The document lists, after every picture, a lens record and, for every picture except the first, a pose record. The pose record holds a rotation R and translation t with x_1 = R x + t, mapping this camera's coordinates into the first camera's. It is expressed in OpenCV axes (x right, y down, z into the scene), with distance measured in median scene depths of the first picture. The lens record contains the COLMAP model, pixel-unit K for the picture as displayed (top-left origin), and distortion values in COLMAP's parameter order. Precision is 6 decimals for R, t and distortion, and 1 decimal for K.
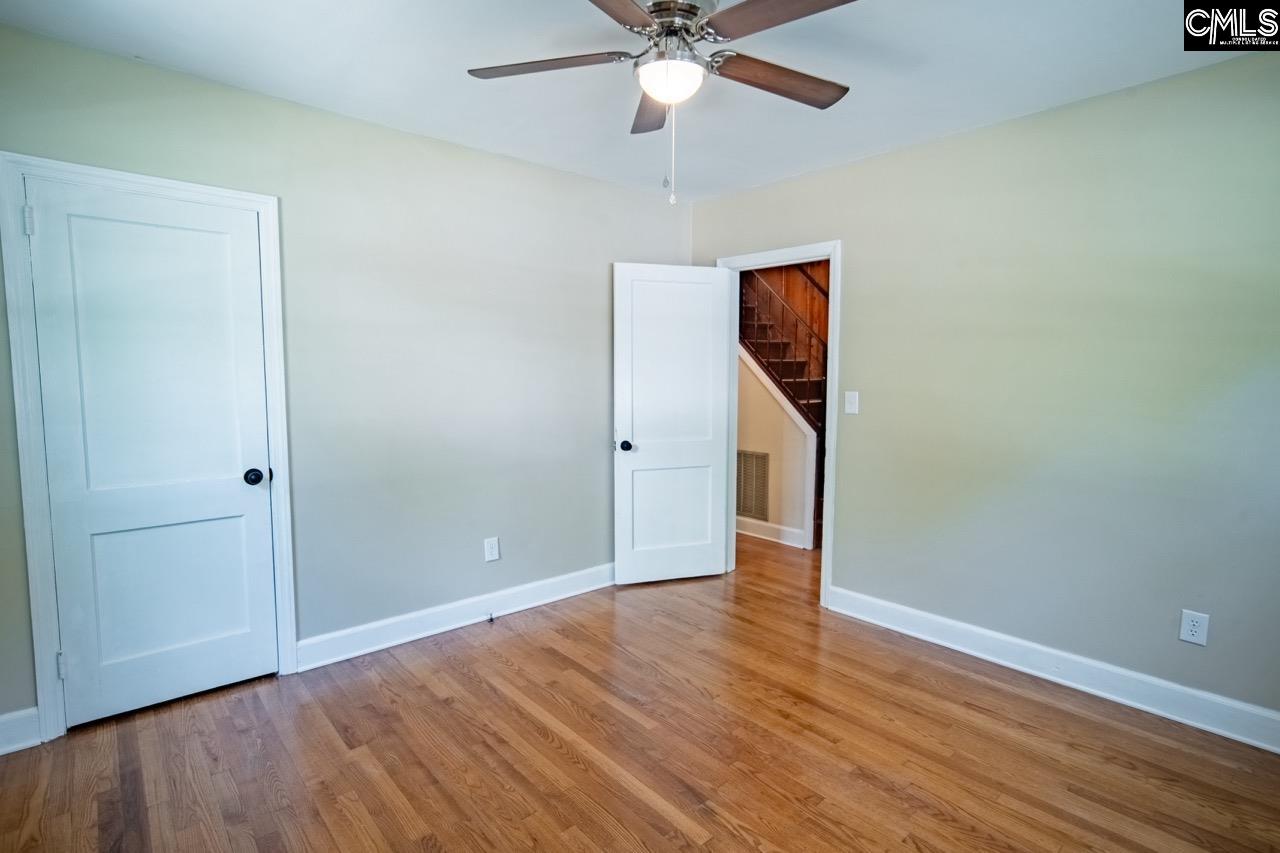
lens RADIAL K [[629.9, 0, 641.3], [0, 629.9, 422.5], [0, 0, 1]] dist [0.002828, 0.002255]
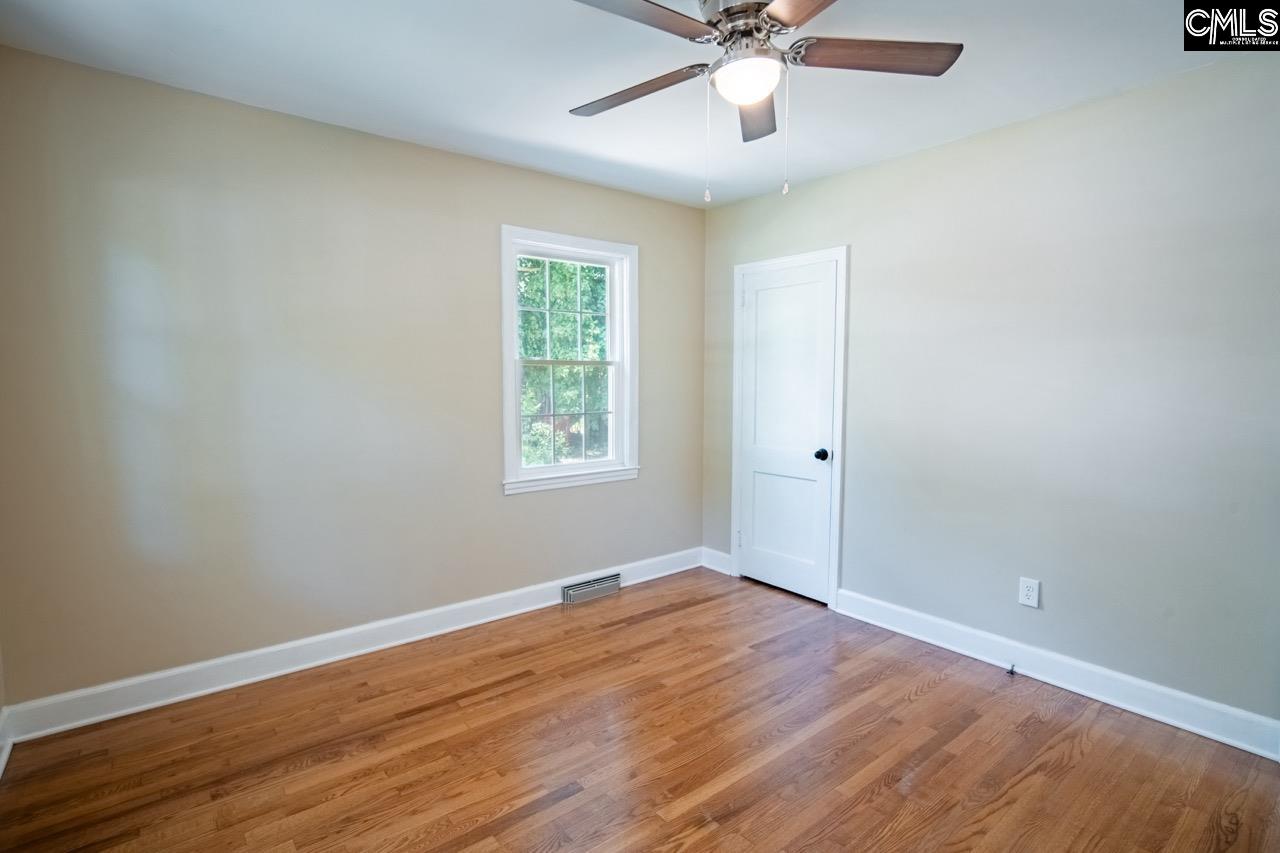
lens RADIAL K [[629.9, 0, 641.3], [0, 629.9, 422.5], [0, 0, 1]] dist [0.002828, 0.002255]
pose [[-0.044604, 0.064537, -0.996918, 0.801354], [-0.082220, 0.994289, 0.068045, -0.046621], [0.995616, 0.085002, -0.039043, 0.680512]]
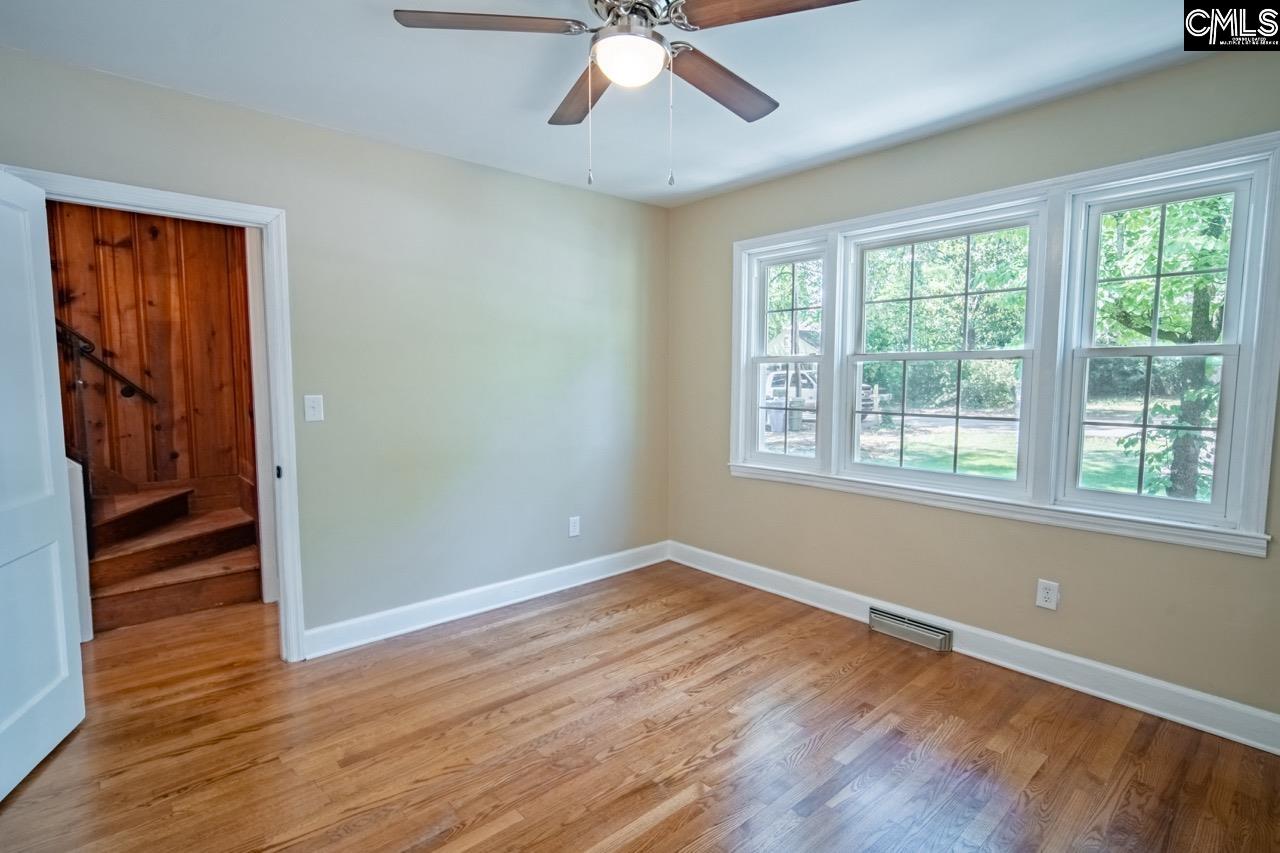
lens RADIAL K [[629.9, 0, 641.3], [0, 629.9, 422.5], [0, 0, 1]] dist [0.002828, 0.002255]
pose [[-0.000306, -0.083129, 0.996539, -0.695229], [0.078945, 0.993427, 0.082894, -0.062116], [-0.996879, 0.078697, 0.006259, 0.756089]]
